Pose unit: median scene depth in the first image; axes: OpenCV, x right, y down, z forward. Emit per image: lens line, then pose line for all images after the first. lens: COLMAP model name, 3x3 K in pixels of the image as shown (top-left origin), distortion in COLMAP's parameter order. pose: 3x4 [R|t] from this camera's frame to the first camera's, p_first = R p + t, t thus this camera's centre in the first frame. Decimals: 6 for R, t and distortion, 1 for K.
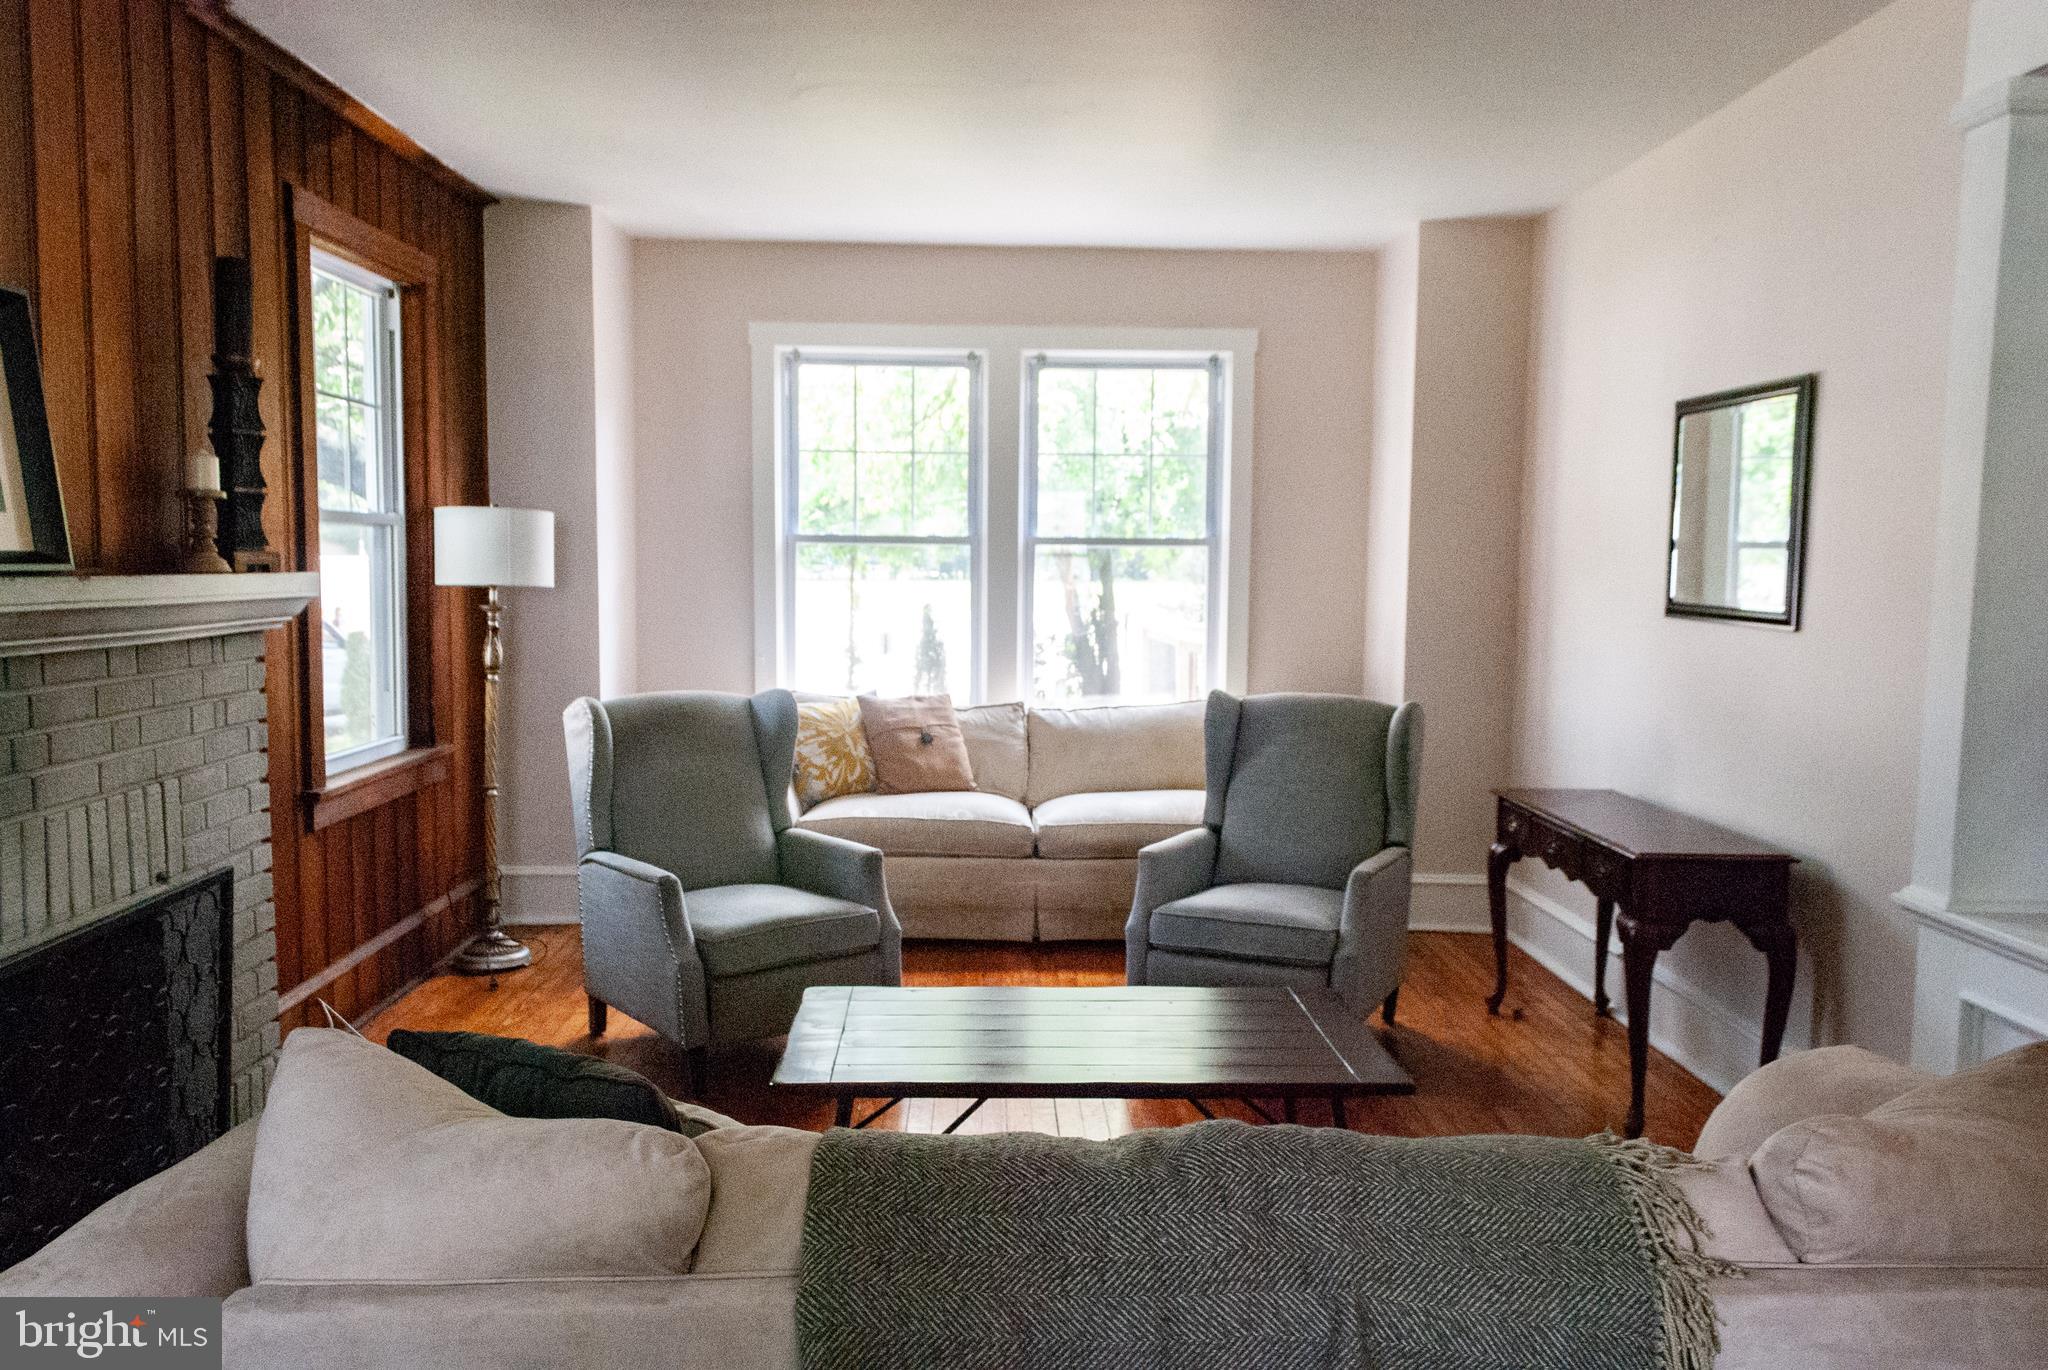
lens RADIAL K [[1583.1, 0, 1024.0], [0, 1583.1, 685.0], [0, 0, 1]] dist [0.005397, -0.001628]
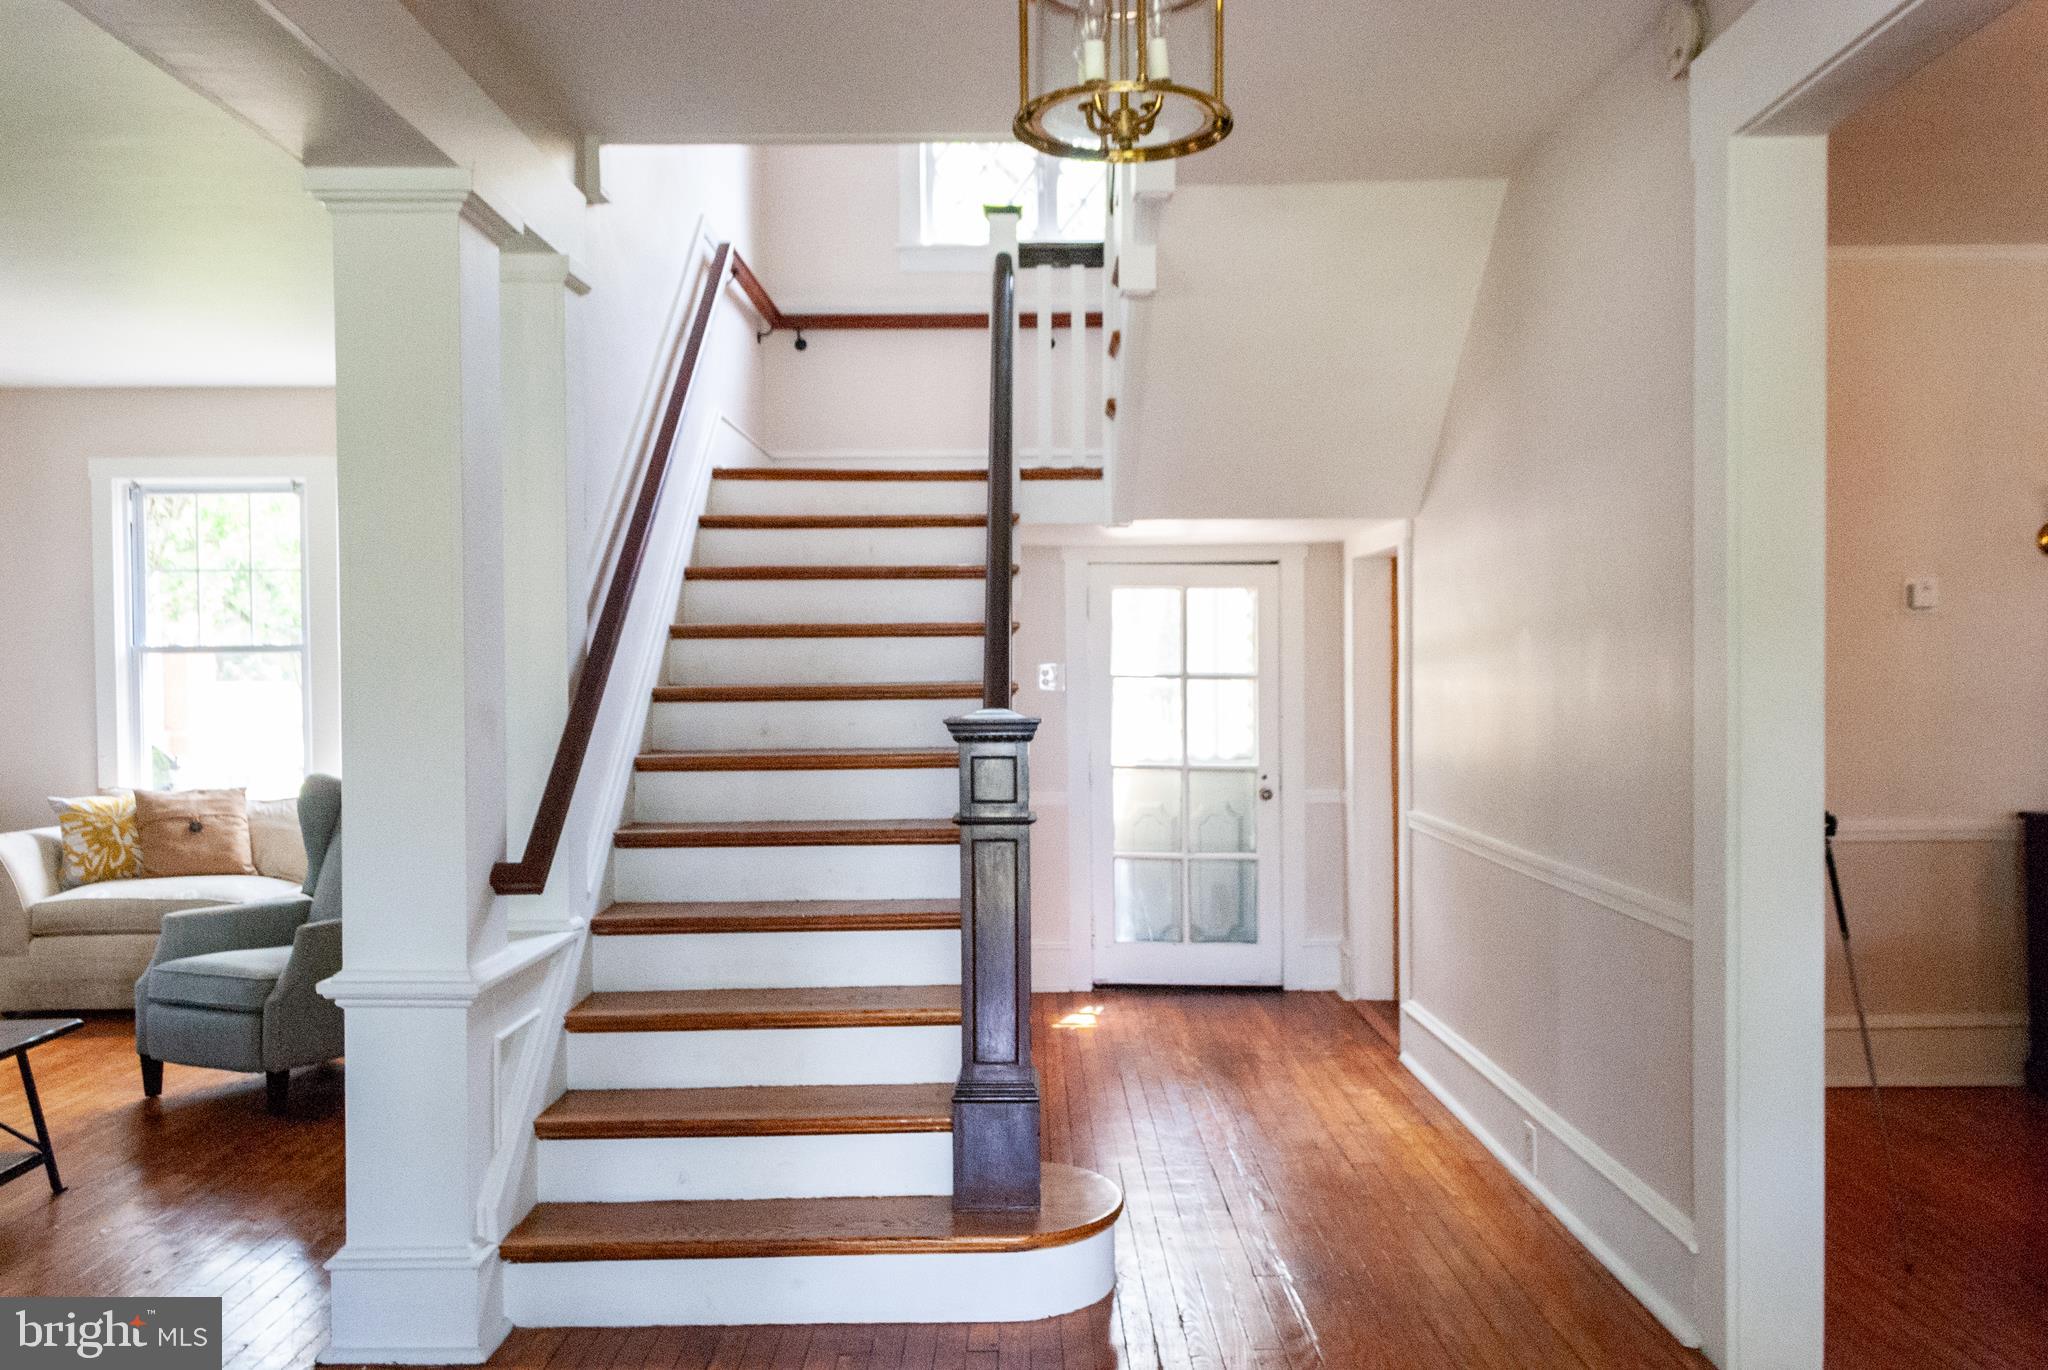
lens RADIAL K [[1583.1, 0, 1024.0], [0, 1583.1, 685.0], [0, 0, 1]] dist [0.005397, -0.001628]
pose [[0.999380, -0.024709, -0.025070, 0.554824], [0.022875, 0.997215, -0.070992, 0.027005], [0.026755, 0.070375, 0.997162, -0.096245]]
